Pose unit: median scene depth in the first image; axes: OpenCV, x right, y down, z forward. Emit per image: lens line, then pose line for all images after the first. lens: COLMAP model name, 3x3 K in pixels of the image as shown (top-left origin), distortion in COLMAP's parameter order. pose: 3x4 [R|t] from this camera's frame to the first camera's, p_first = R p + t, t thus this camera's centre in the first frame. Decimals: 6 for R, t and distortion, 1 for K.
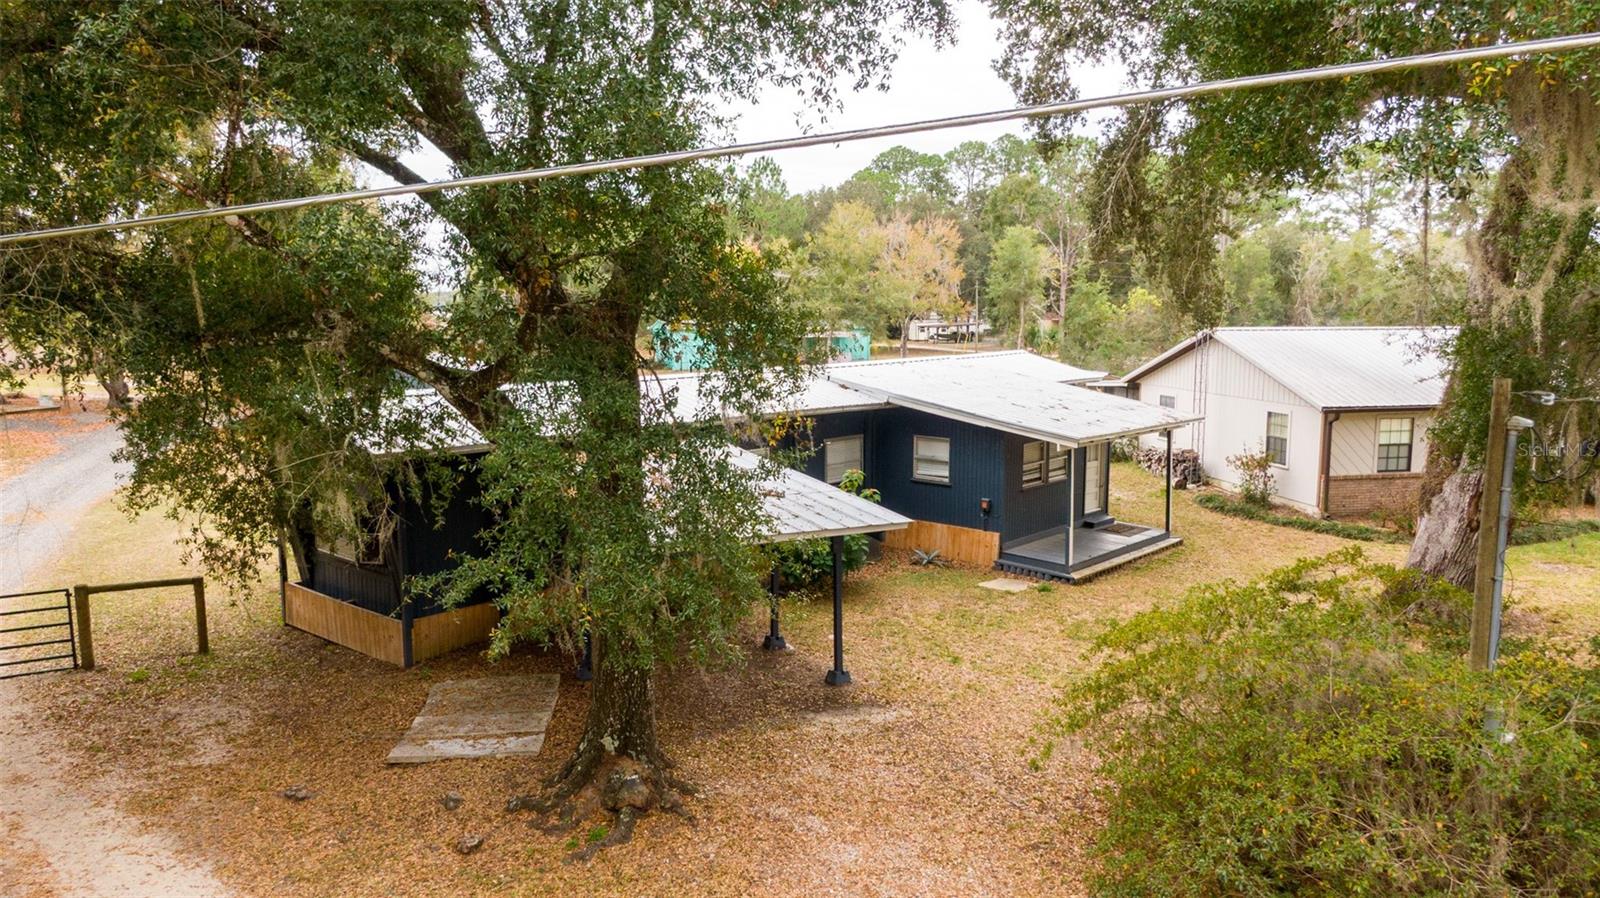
lens RADIAL K [[1136.8, 0, 804.5], [0, 1136.8, 451.5], [0, 0, 1]] dist [0.006441, -0.022653]
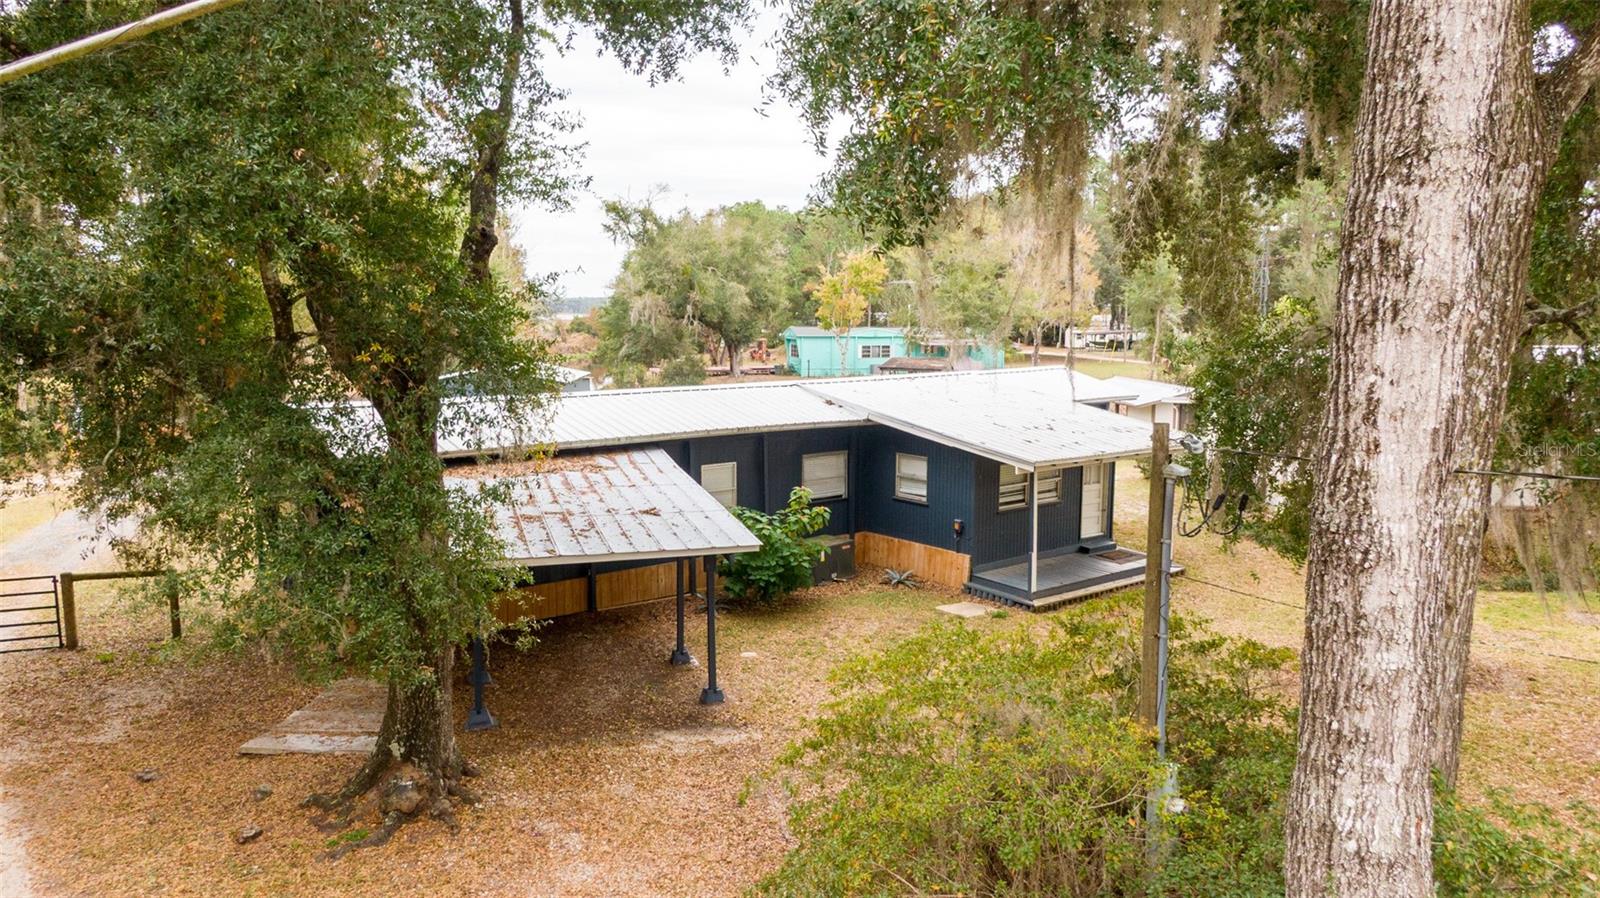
lens RADIAL K [[1136.8, 0, 811.1], [0, 1136.8, 449.5], [0, 0, 1]] dist [0.006441, -0.022653]
pose [[0.987242, 0.024022, -0.157403, 0.255032], [-0.024759, 0.999690, -0.002717, -0.018152], [0.157289, 0.006580, 0.987531, 0.016430]]
